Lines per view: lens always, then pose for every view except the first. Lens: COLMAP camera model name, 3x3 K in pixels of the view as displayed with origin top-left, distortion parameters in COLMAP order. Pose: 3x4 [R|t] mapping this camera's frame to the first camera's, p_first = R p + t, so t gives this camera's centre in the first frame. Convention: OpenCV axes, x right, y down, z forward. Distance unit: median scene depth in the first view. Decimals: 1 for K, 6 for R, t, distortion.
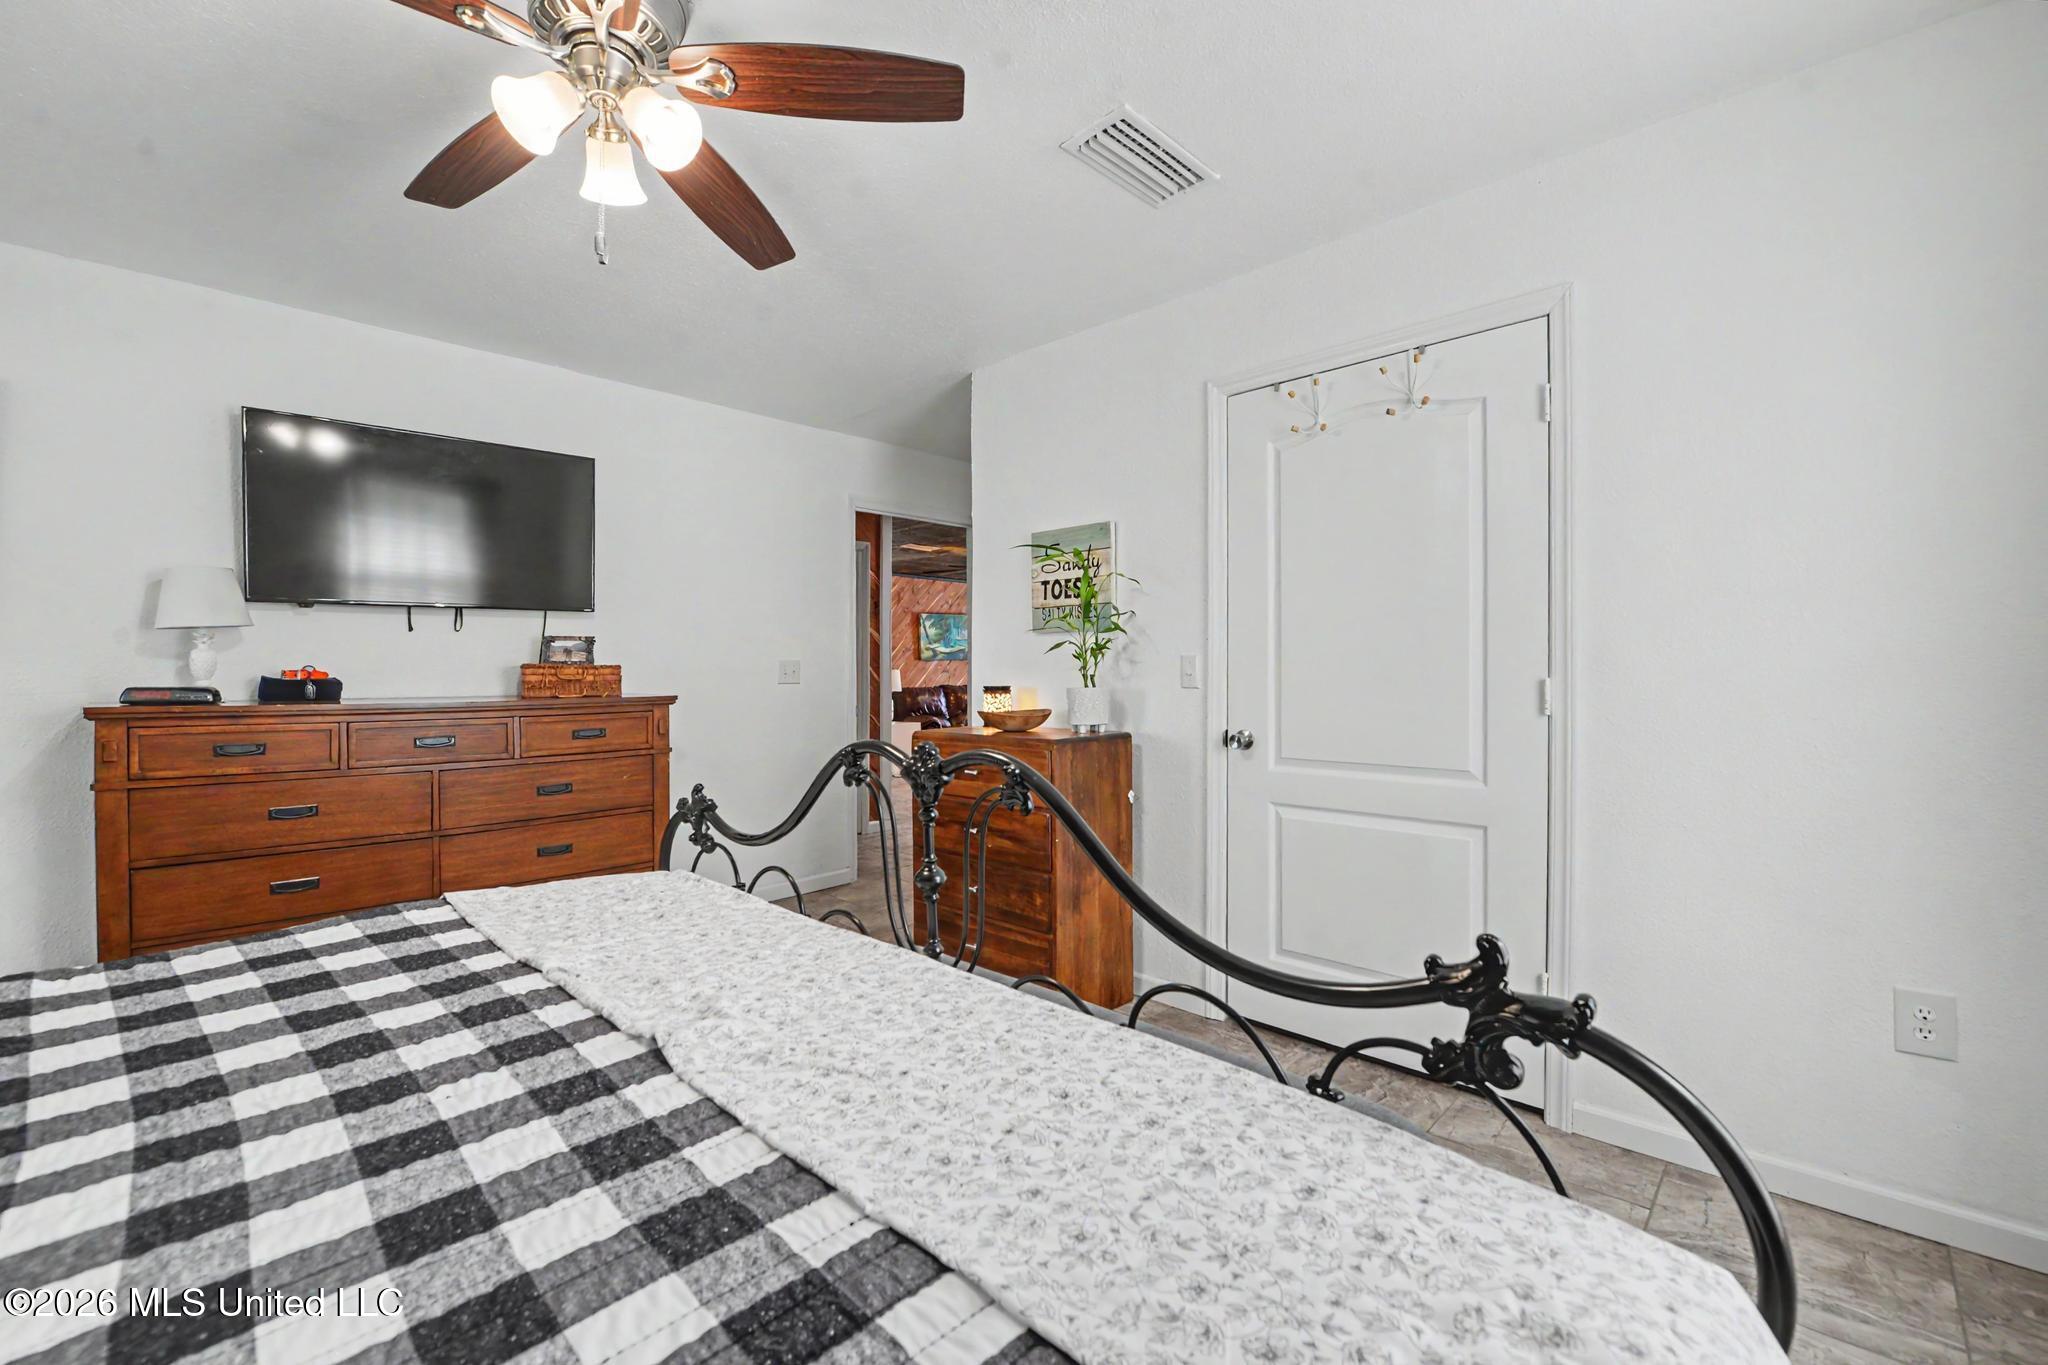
lens RADIAL K [[839.7, 0, 1024.0], [0, 839.7, 682.5], [0, 0, 1]] dist [-0.024130, 0.000052]
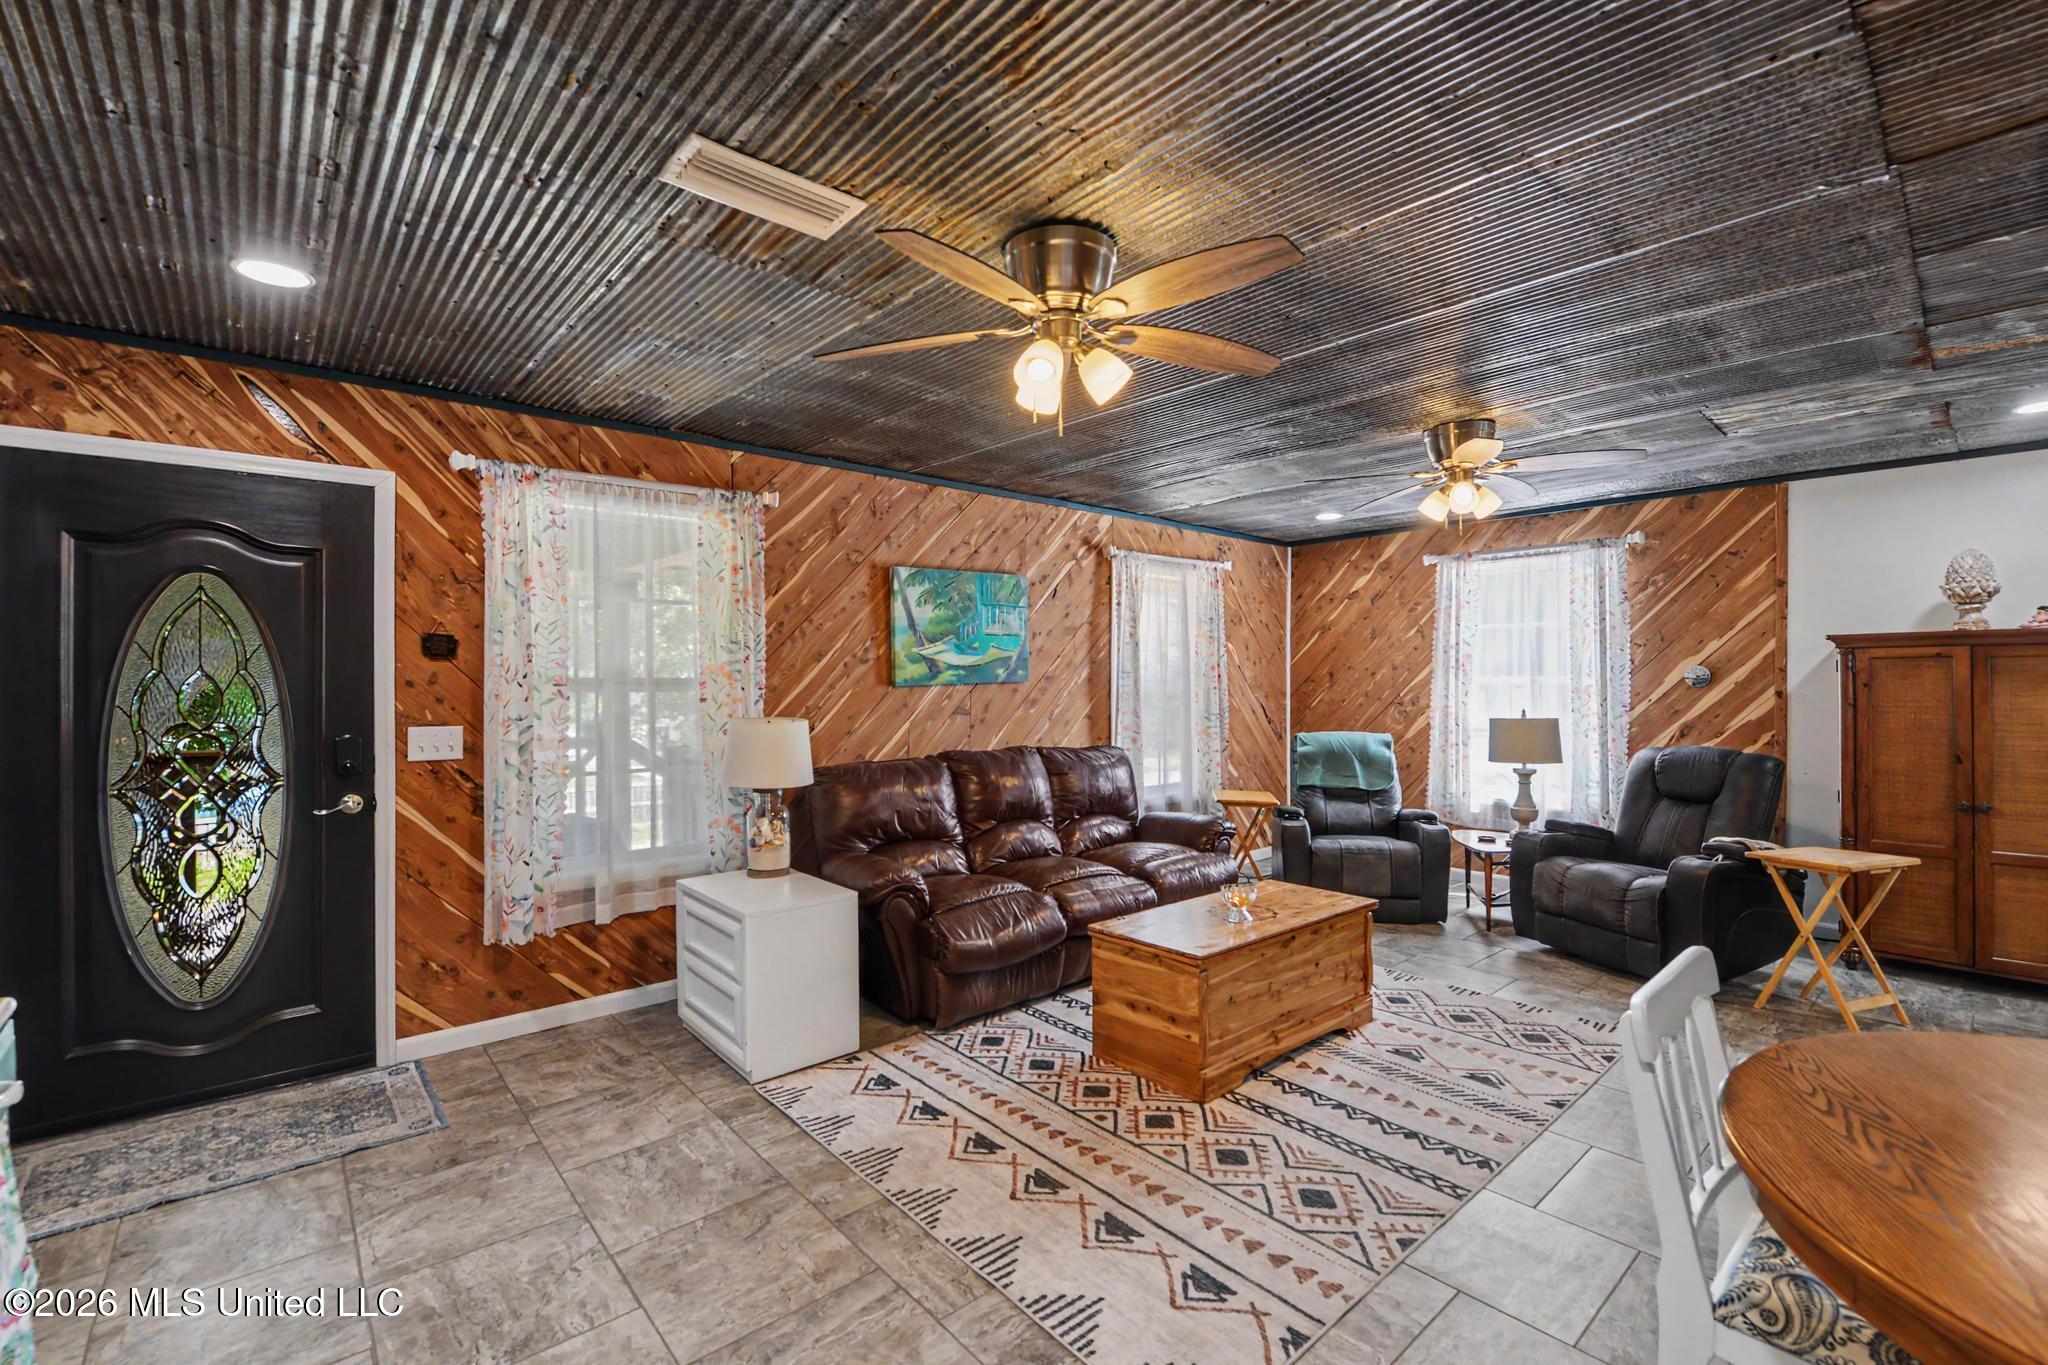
lens RADIAL K [[885.4, 0, 1014.6], [0, 885.4, 678.3], [0, 0, 1]] dist [-0.014702, -0.000842]
pose [[0.996083, 0.001585, -0.088410, -0.030733], [-0.002091, 0.999982, -0.005636, -0.028206], [0.088400, 0.005799, 0.996068, 0.594456]]
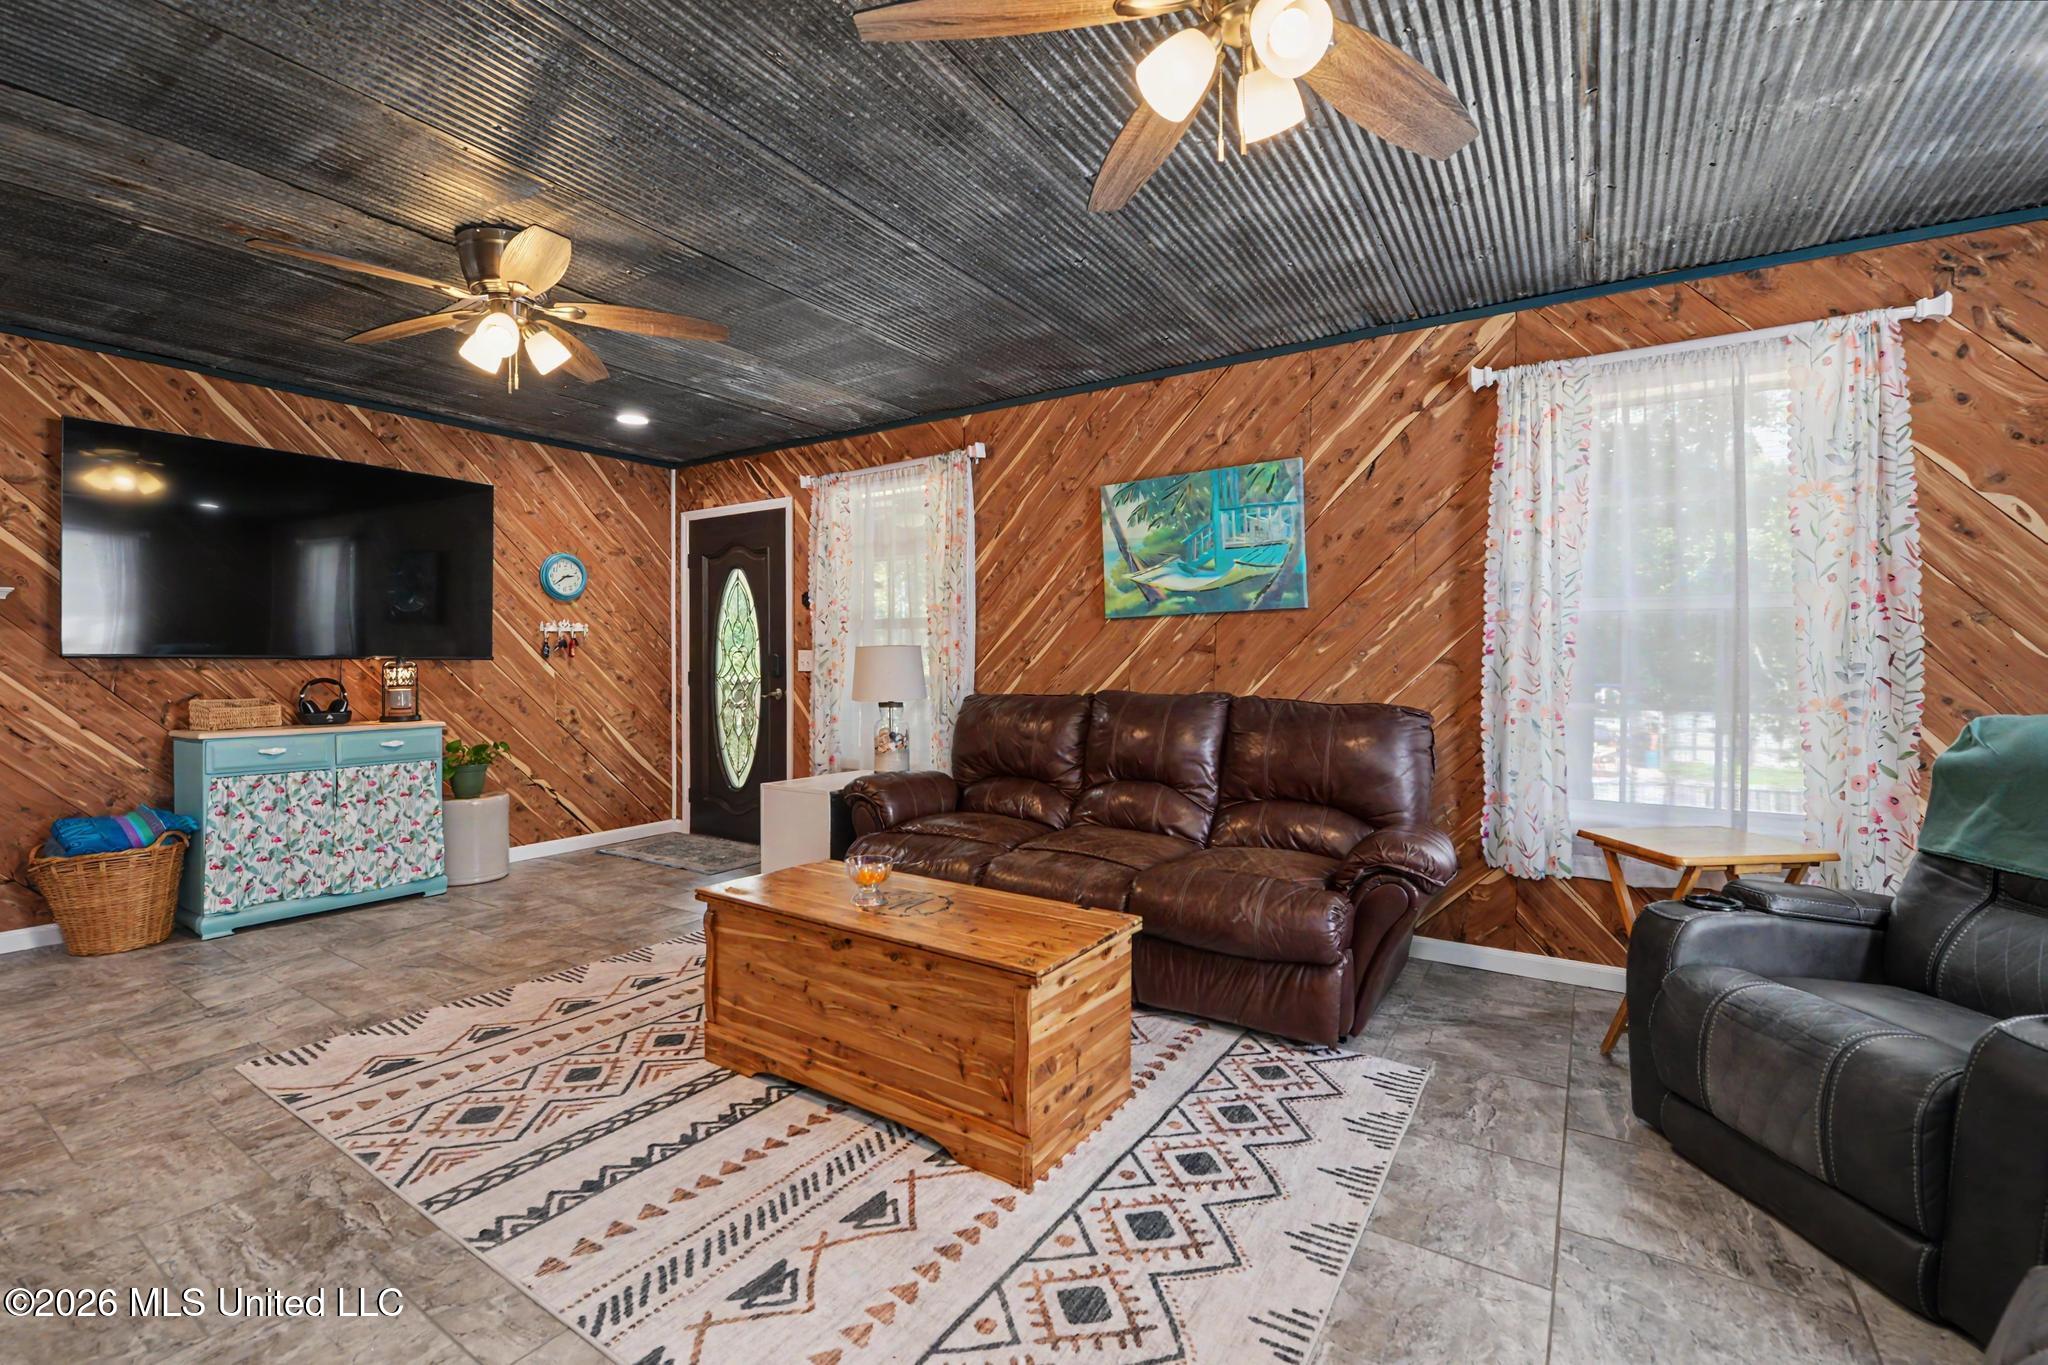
lens RADIAL K [[886.6, 0, 1010.0], [0, 886.6, 672.6], [0, 0, 1]] dist [-0.018950, 0.000037]
pose [[0.182837, 0.015912, -0.983014, 0.239450], [-0.006826, 0.999865, 0.014915, -0.009094], [0.983120, 0.003983, 0.182921, 0.893199]]
